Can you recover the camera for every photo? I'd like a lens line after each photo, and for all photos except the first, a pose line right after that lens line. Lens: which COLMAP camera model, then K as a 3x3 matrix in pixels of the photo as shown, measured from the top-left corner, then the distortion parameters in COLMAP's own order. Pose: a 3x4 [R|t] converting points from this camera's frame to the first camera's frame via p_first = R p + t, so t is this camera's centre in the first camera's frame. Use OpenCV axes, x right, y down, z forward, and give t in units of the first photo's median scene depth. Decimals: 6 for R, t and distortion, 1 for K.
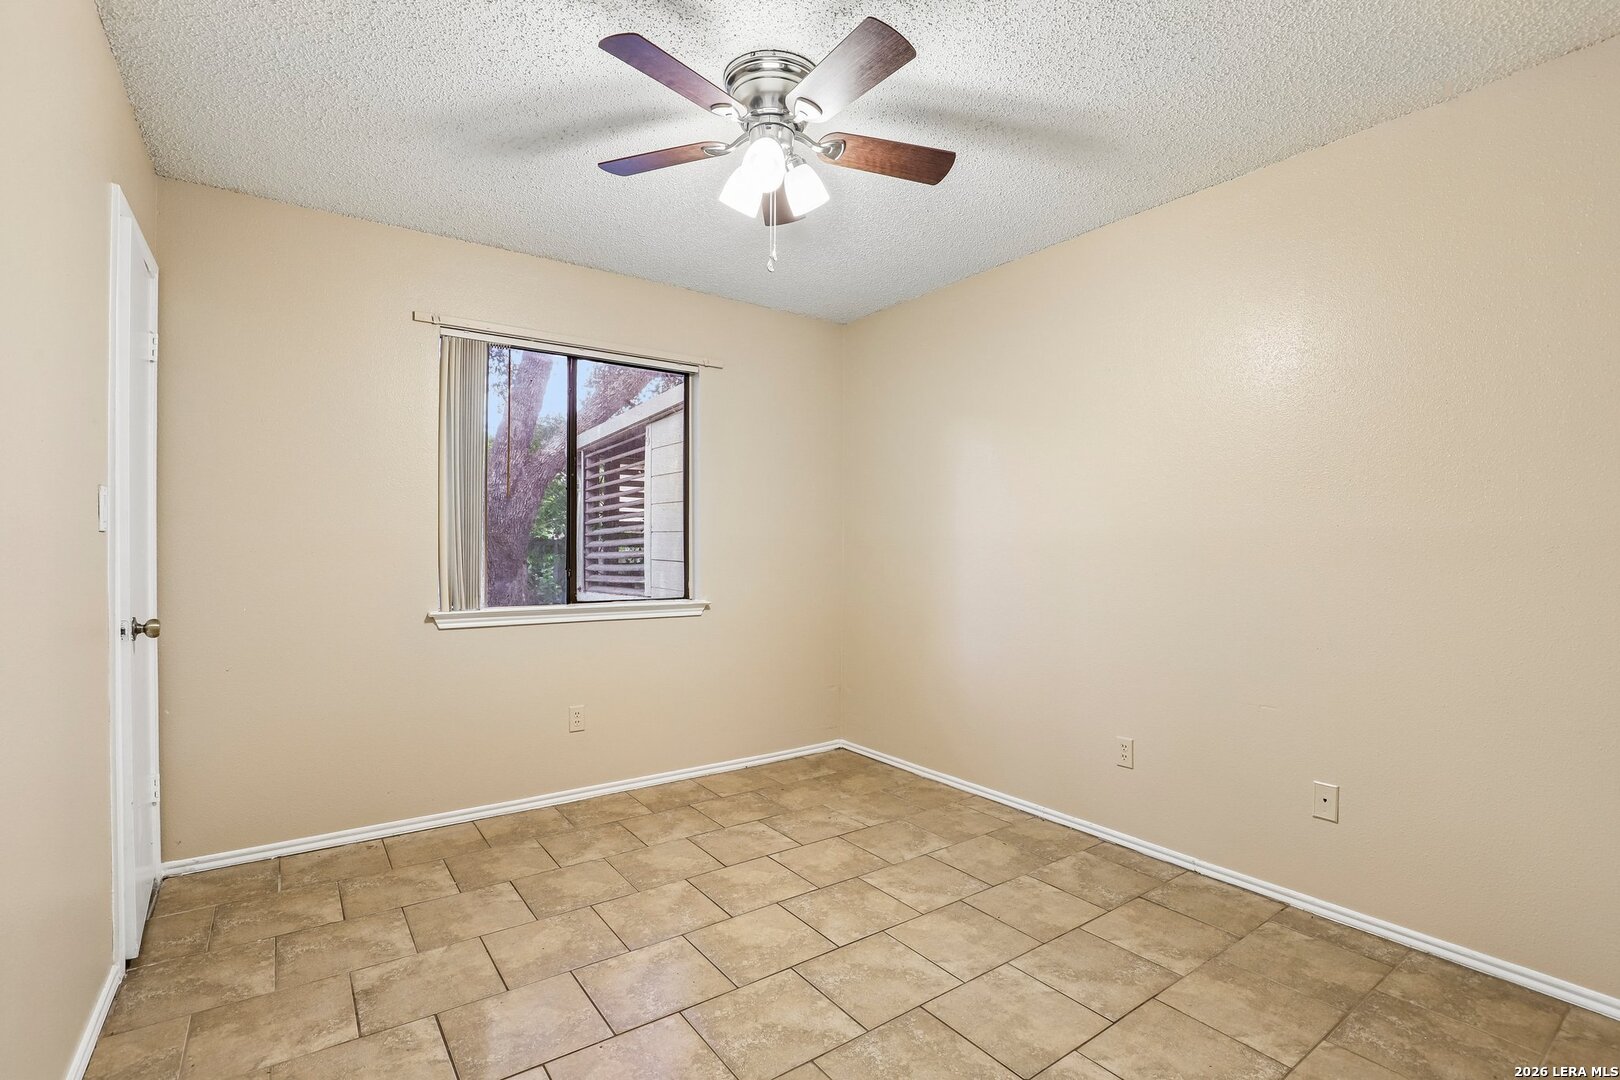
lens RADIAL K [[744.4, 0, 817.2], [0, 744.4, 542.2], [0, 0, 1]] dist [-0.026202, 0.002241]
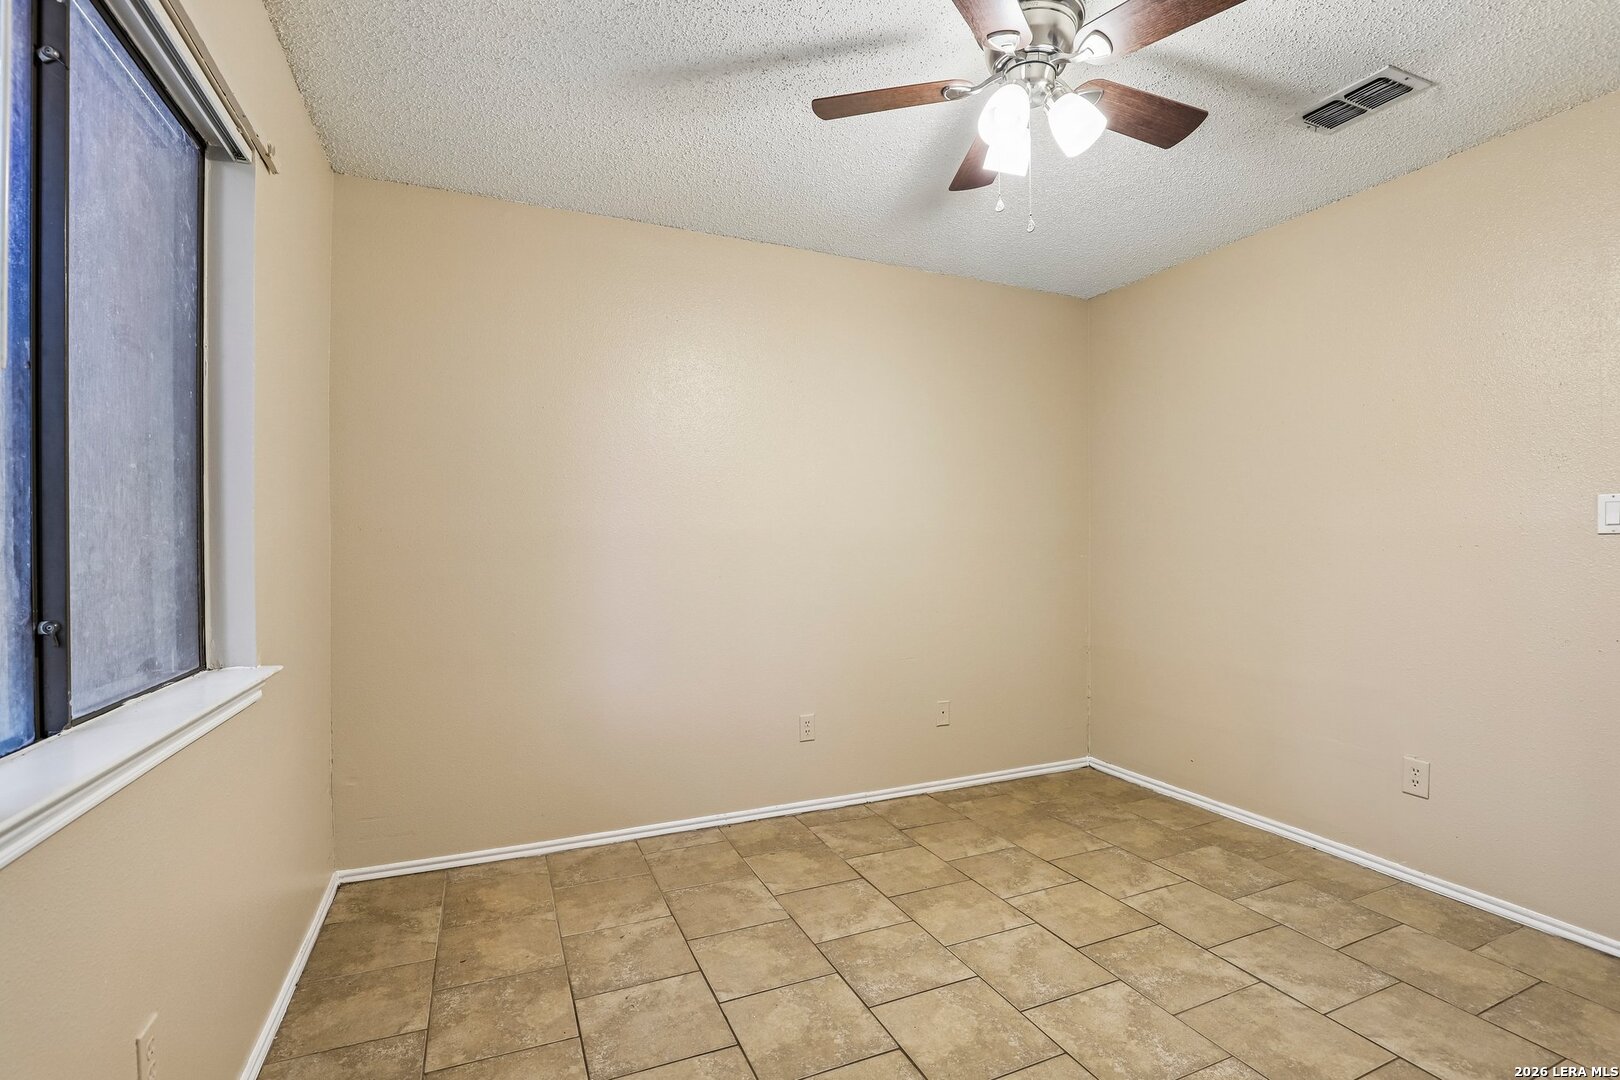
lens RADIAL K [[744.4, 0, 798.1], [0, 744.4, 537.2], [0, 0, 1]] dist [-0.026202, 0.002241]
pose [[0.221059, 0.006771, 0.975237, -0.765489], [-0.000799, 0.999977, -0.006761, -0.003522], [-0.975260, 0.000716, 0.221059, 0.827957]]
